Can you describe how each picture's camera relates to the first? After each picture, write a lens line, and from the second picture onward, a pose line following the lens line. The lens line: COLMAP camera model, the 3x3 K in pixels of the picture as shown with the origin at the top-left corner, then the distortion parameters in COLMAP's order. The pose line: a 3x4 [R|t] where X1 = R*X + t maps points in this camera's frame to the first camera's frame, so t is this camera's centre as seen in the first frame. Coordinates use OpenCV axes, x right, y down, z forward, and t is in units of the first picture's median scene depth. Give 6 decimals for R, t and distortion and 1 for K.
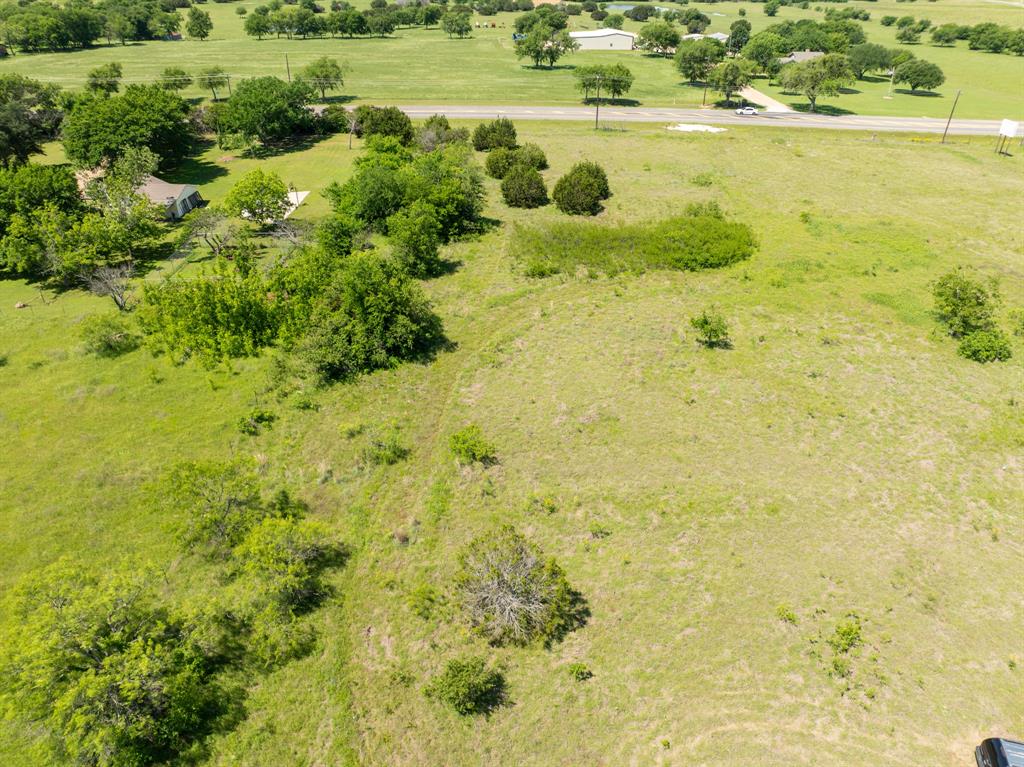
lens RADIAL K [[724.6, 0, 514.9], [0, 724.6, 379.7], [0, 0, 1]] dist [0.009336, -0.076671]
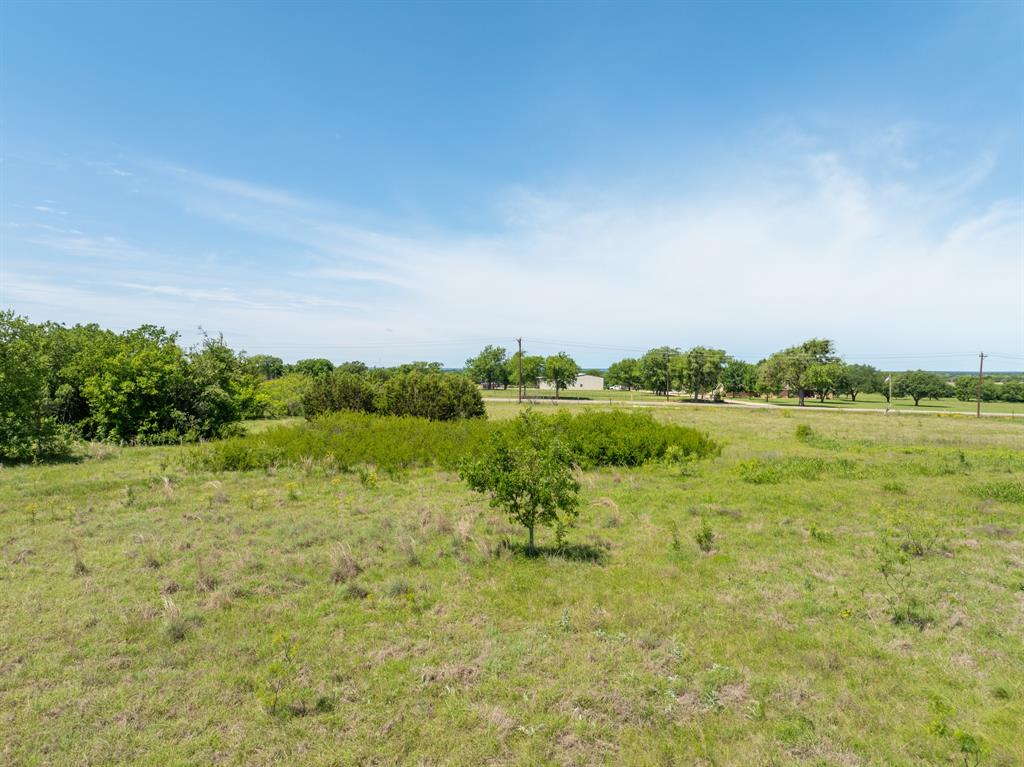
lens RADIAL K [[722.4, 0, 518.4], [0, 722.4, 384.9], [0, 0, 1]] dist [-0.044347, 0.004251]
pose [[0.999869, 0.000662, -0.016186, 0.210292], [-0.008541, 0.870572, -0.491967, 0.029898], [0.013765, 0.492041, 0.870463, 0.551527]]
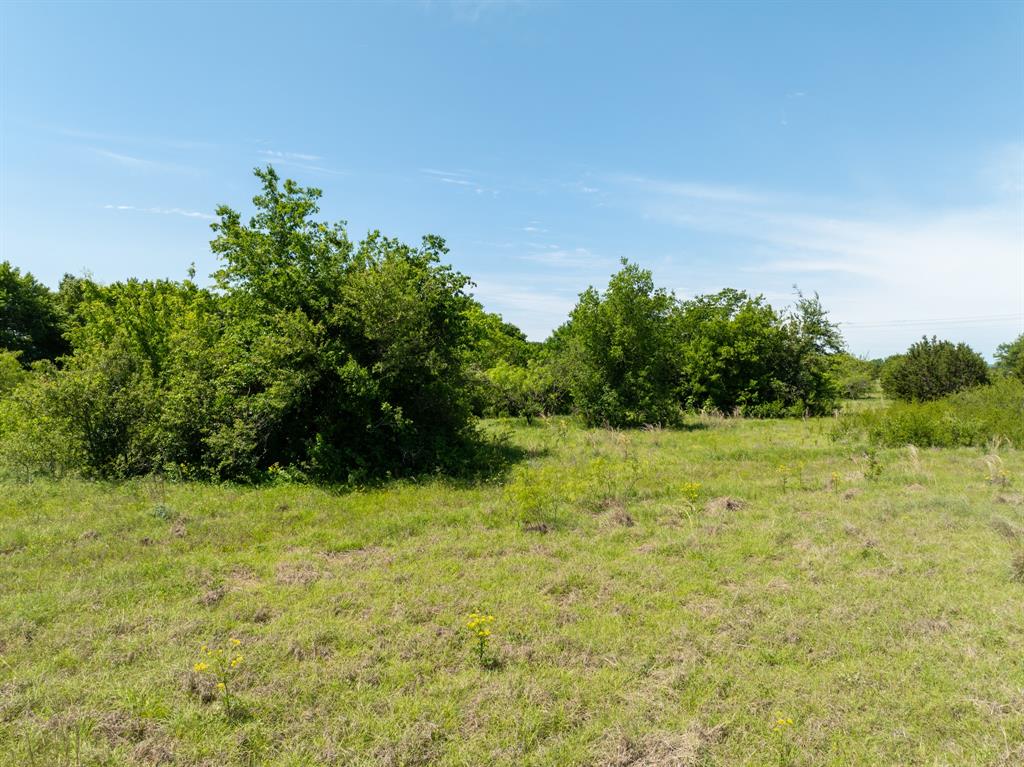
lens RADIAL K [[731.9, 0, 514.6], [0, 731.9, 383.6], [0, 0, 1]] dist [-0.059893, 0.033147]
pose [[0.810829, 0.010540, -0.585189, 0.076331], [-0.296215, 0.869721, -0.394767, 0.025514], [0.504790, 0.493430, 0.708317, 0.605198]]
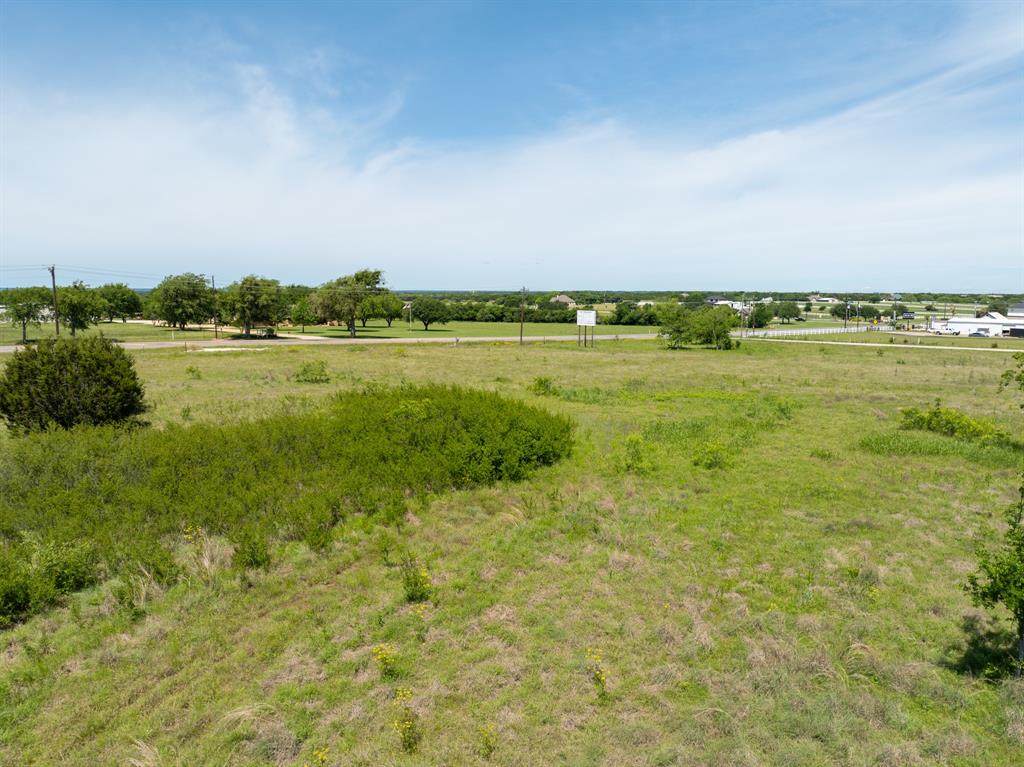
lens RADIAL K [[731.9, 0, 514.6], [0, 731.9, 383.6], [0, 0, 1]] dist [-0.059893, 0.033147]
pose [[0.750887, -0.081035, 0.655440, 0.015547], [0.332861, 0.903610, -0.269616, -0.094567], [-0.570414, 0.420622, 0.705483, 0.707328]]
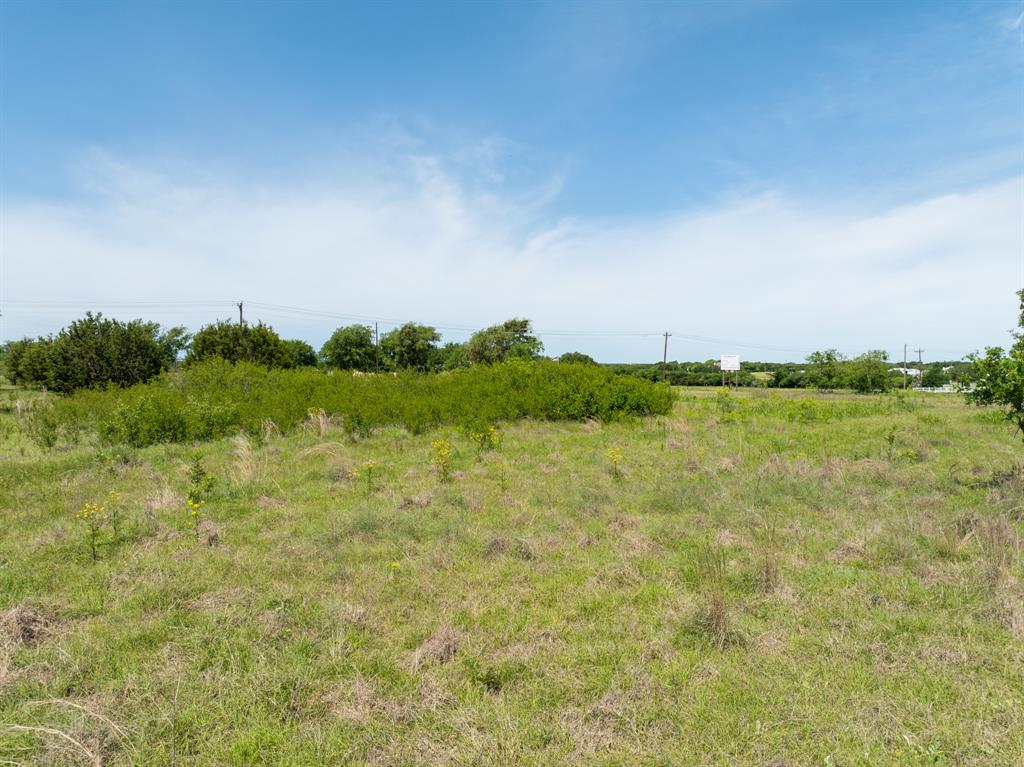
lens RADIAL K [[724.6, 0, 514.9], [0, 724.6, 379.7], [0, 0, 1]] dist [0.009336, -0.076671]
pose [[0.873638, -0.009423, 0.486485, 0.016861], [0.245401, 0.871875, -0.423807, -0.018172], [-0.420161, 0.489637, 0.764016, 0.694526]]
